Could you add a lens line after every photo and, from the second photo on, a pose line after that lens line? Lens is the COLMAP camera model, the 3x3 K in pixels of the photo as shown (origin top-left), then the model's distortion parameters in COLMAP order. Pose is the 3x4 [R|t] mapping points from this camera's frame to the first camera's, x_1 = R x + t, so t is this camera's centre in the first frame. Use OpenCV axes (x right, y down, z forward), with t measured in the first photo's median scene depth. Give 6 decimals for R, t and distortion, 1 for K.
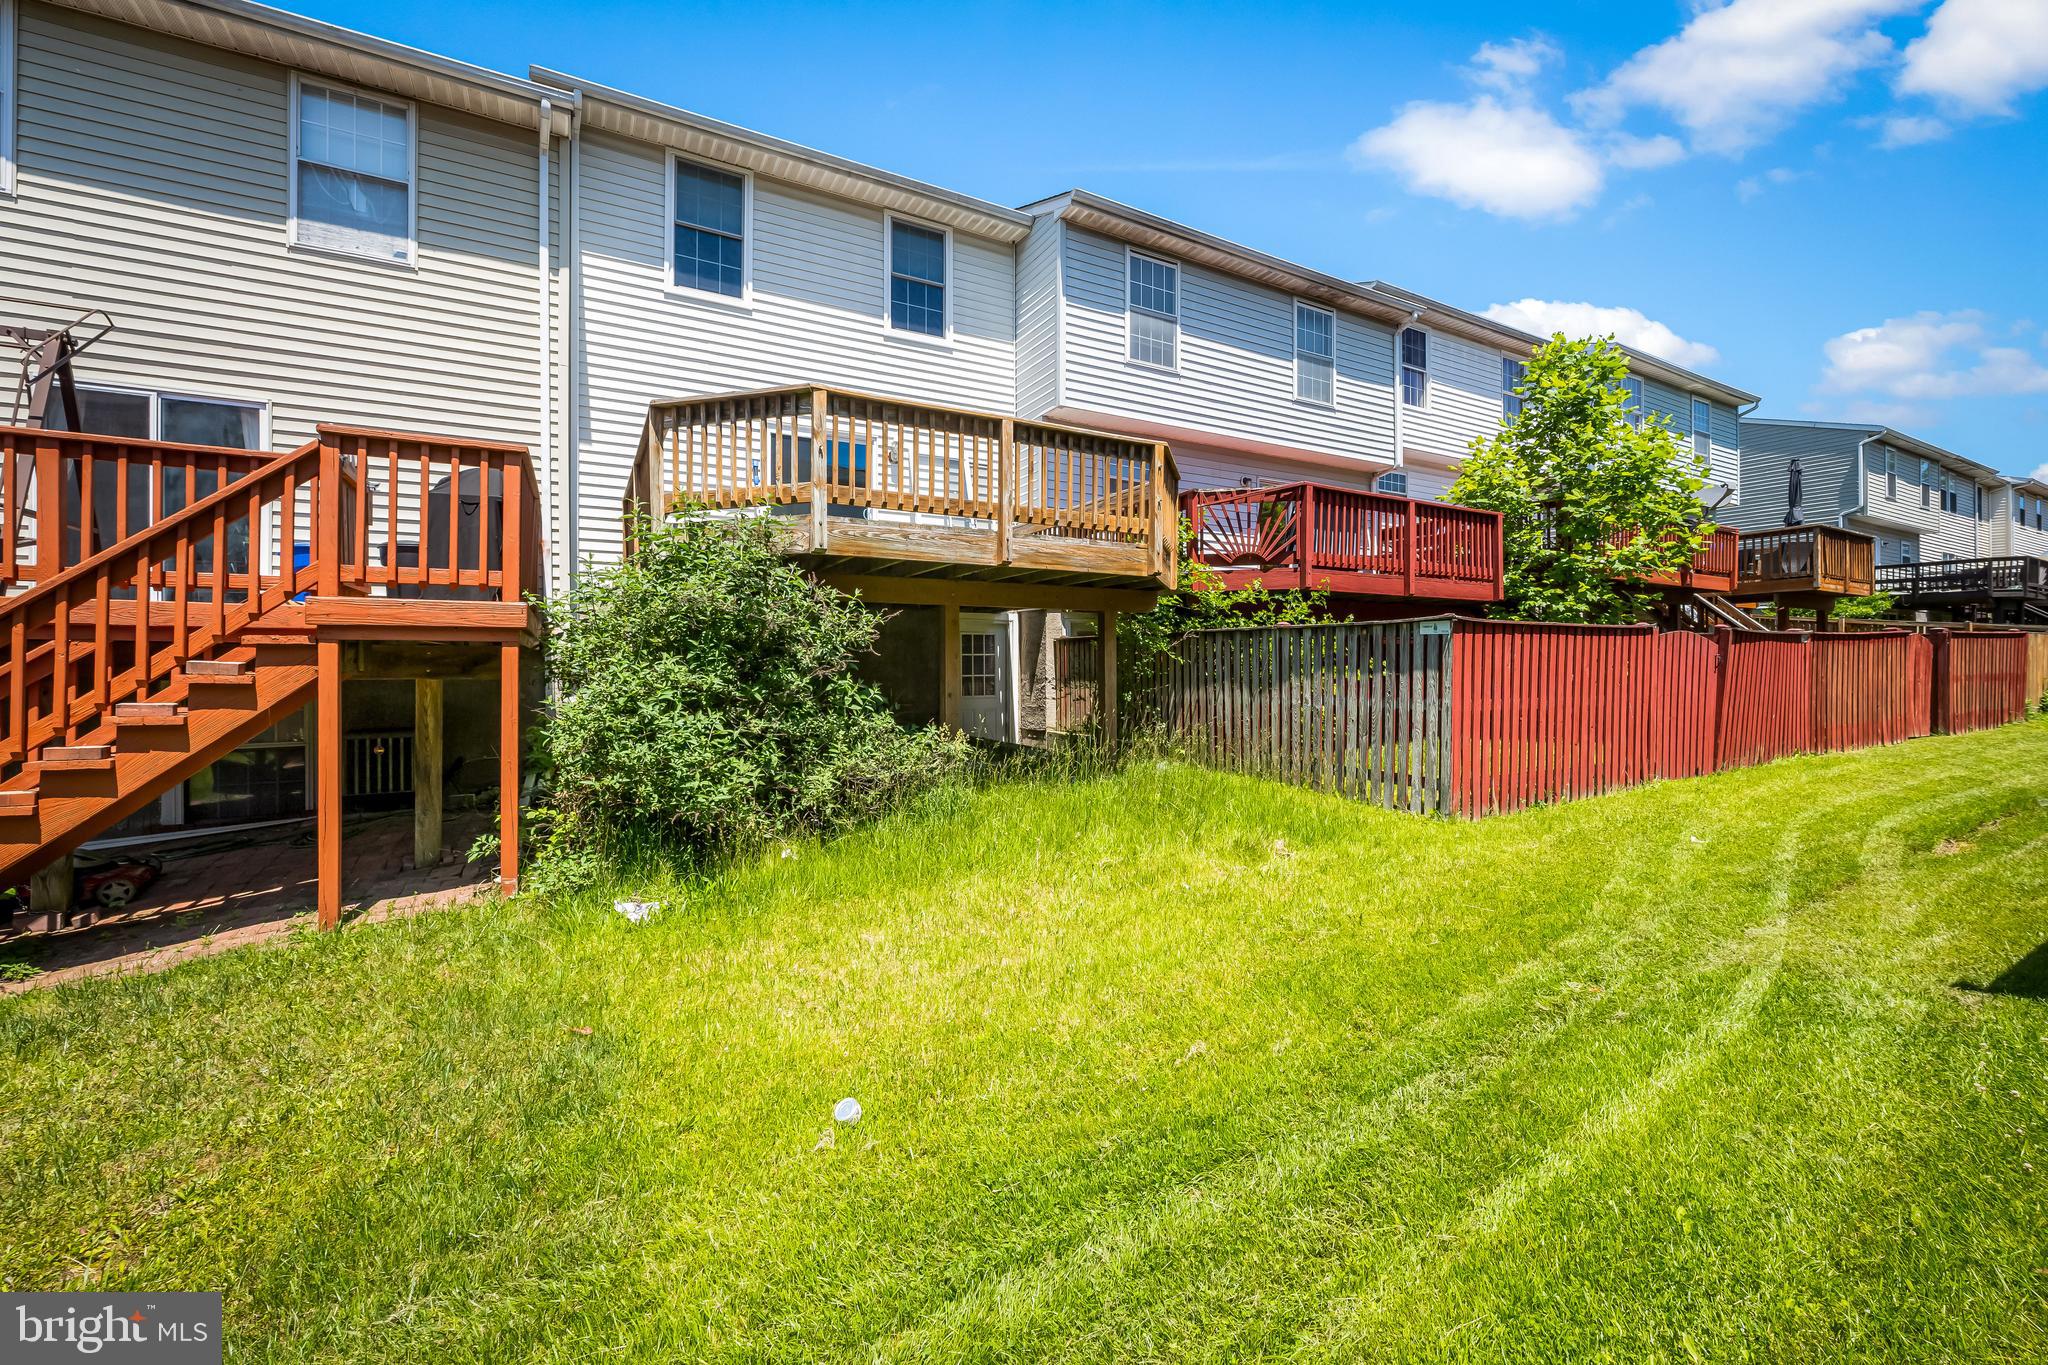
lens RADIAL K [[823.8, 0, 1036.4], [0, 823.8, 671.4], [0, 0, 1]] dist [-0.005652, 0.001029]
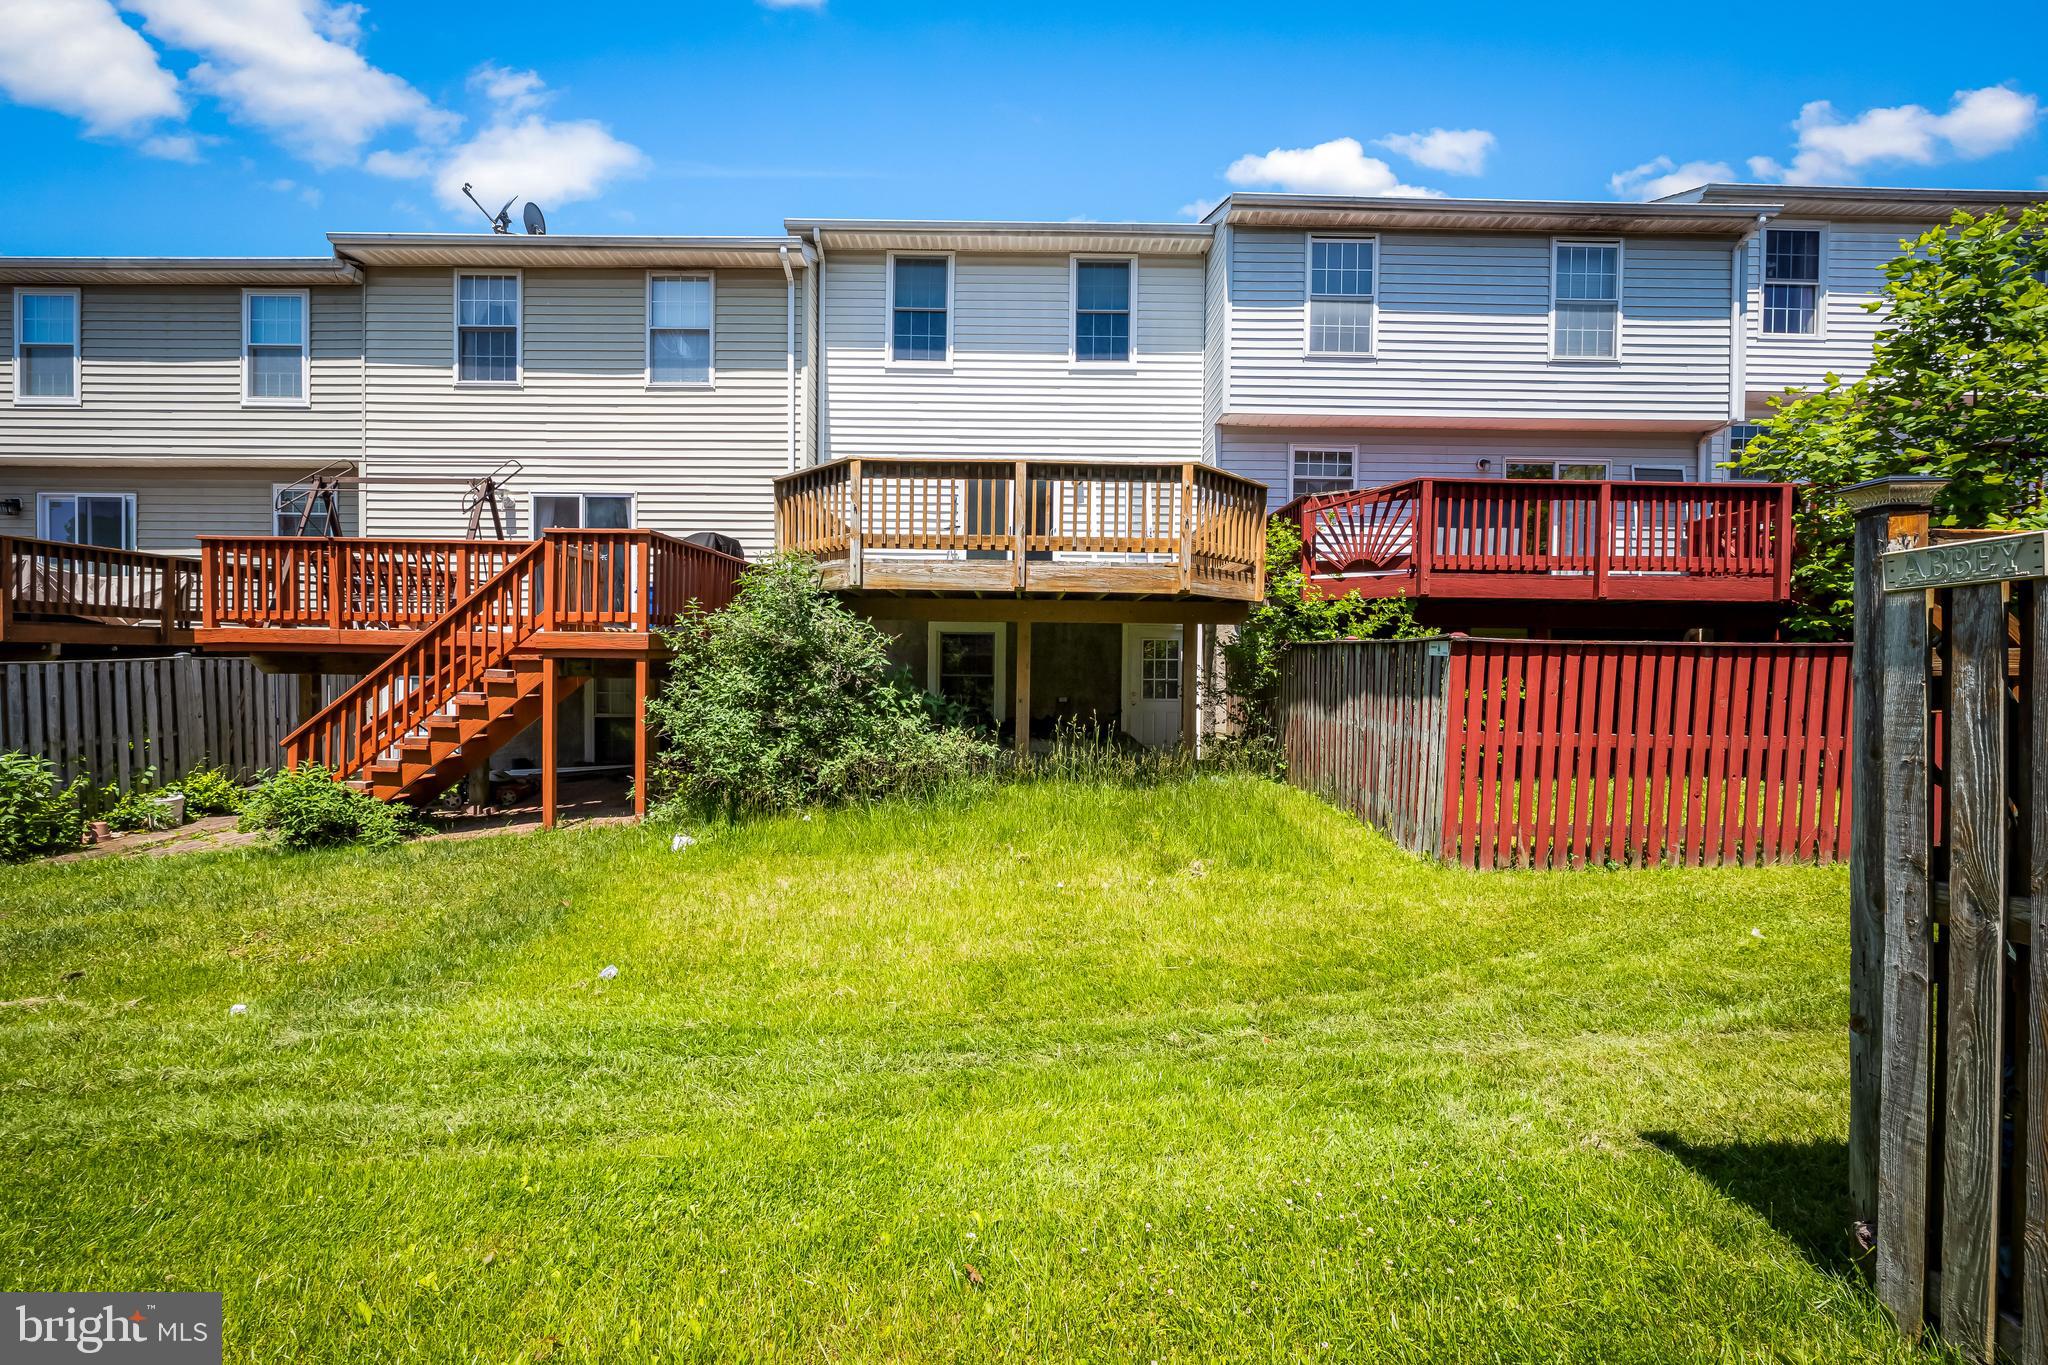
lens RADIAL K [[823.8, 0, 1029.8], [0, 823.8, 679.2], [0, 0, 1]] dist [-0.005652, 0.001029]
pose [[0.873753, 0.027644, -0.485583, 0.370412], [-0.017286, 0.999518, 0.025798, -0.024958], [0.486062, -0.014147, 0.873810, 0.007075]]
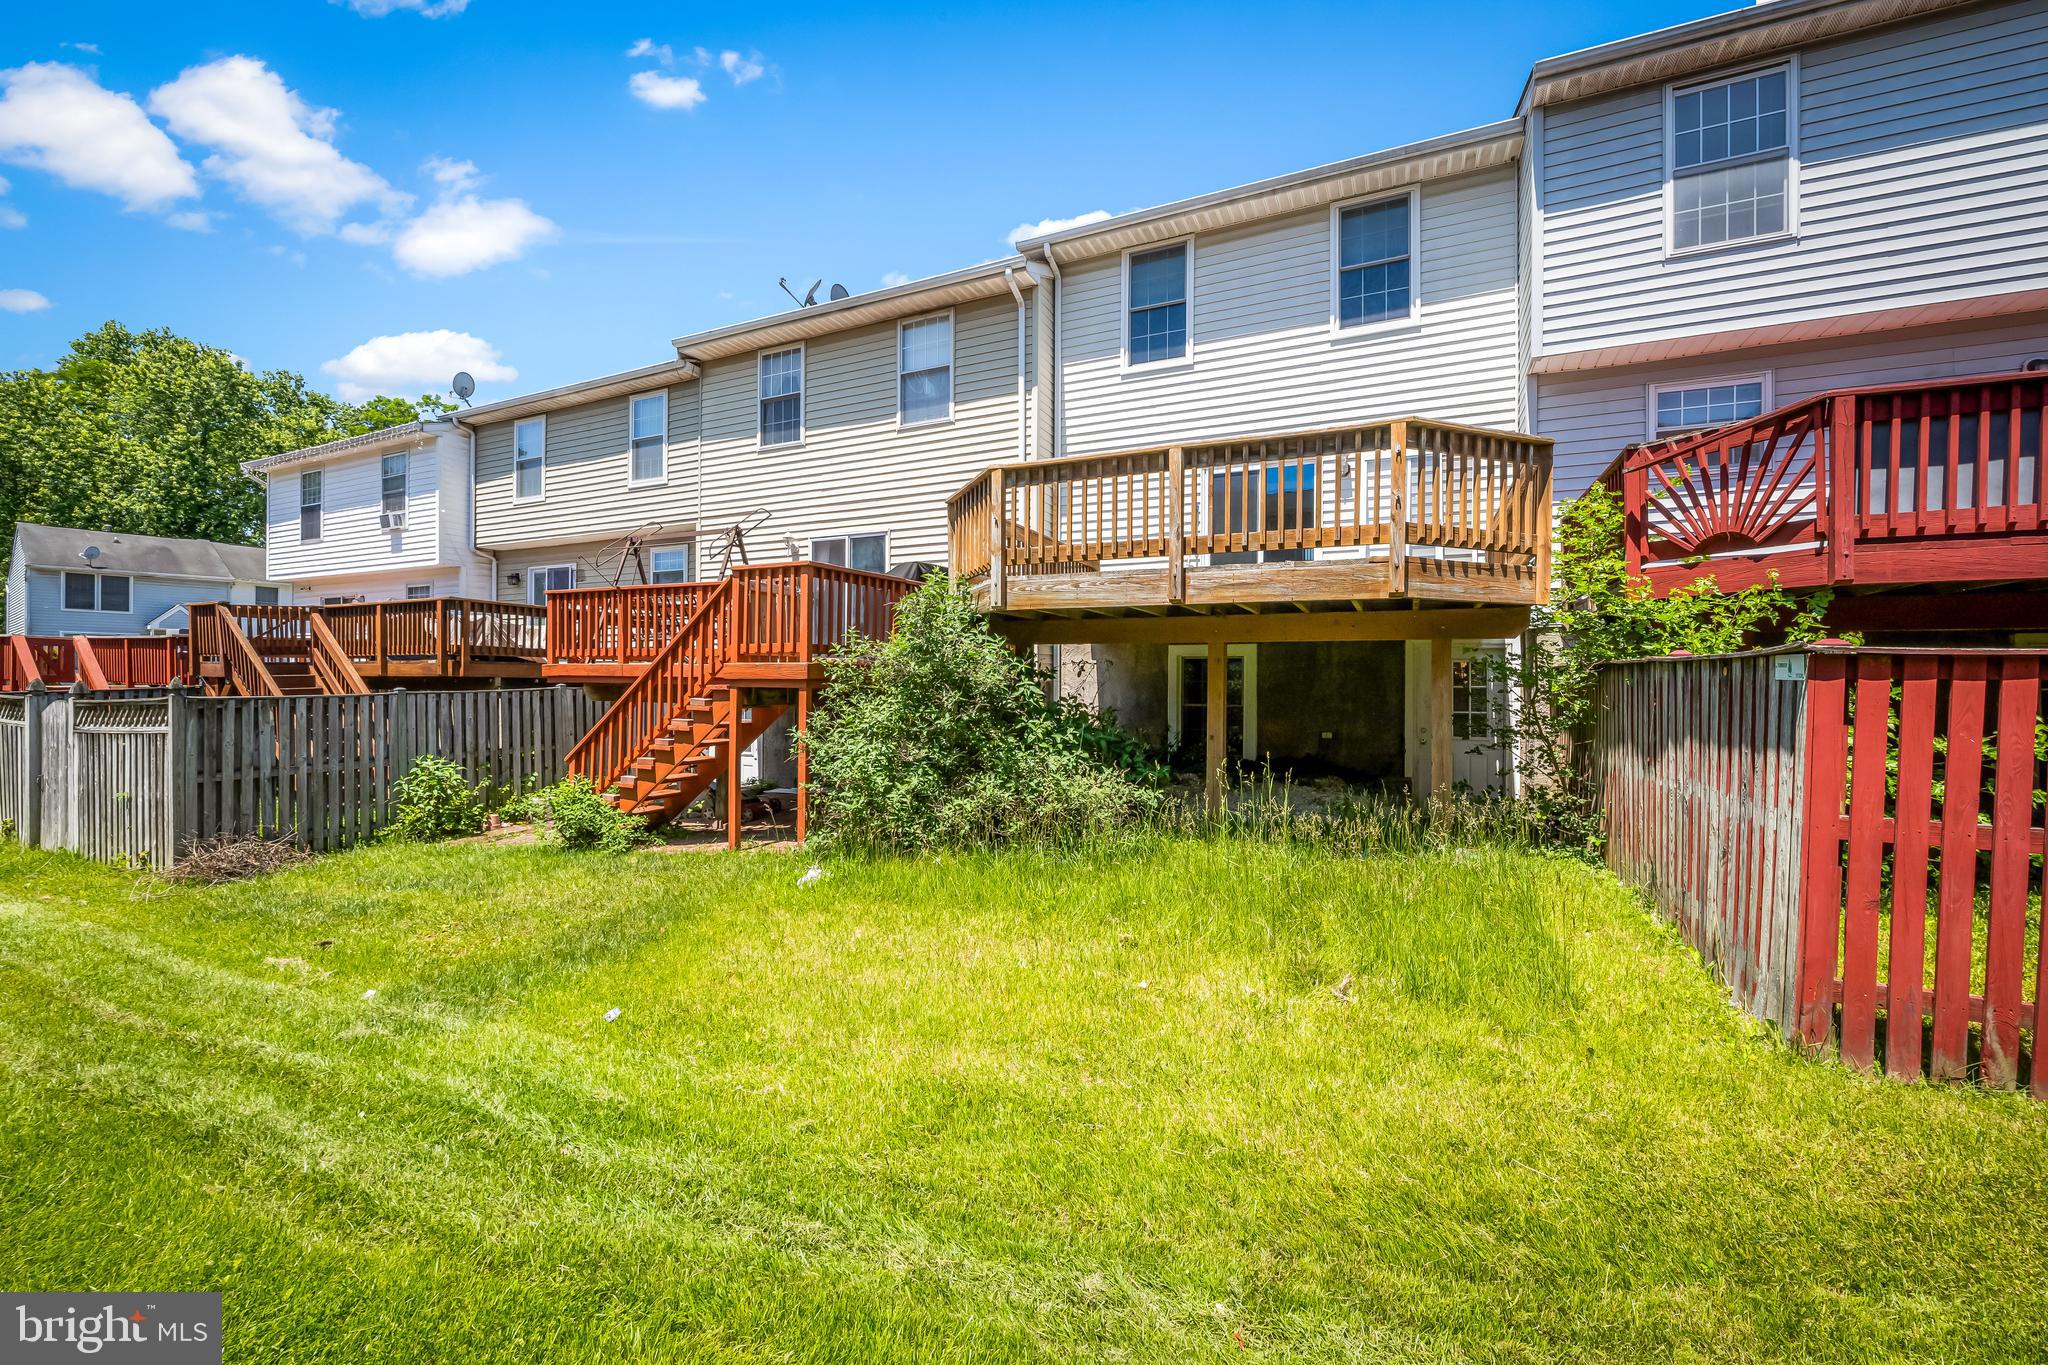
lens RADIAL K [[823.8, 0, 1022.7], [0, 823.8, 682.2], [0, 0, 1]] dist [-0.005652, 0.001029]
pose [[0.576778, 0.008835, -0.816853, 0.435998], [-0.012228, 0.999923, 0.002181, -0.027644], [0.816809, 0.008731, 0.576842, 0.223507]]
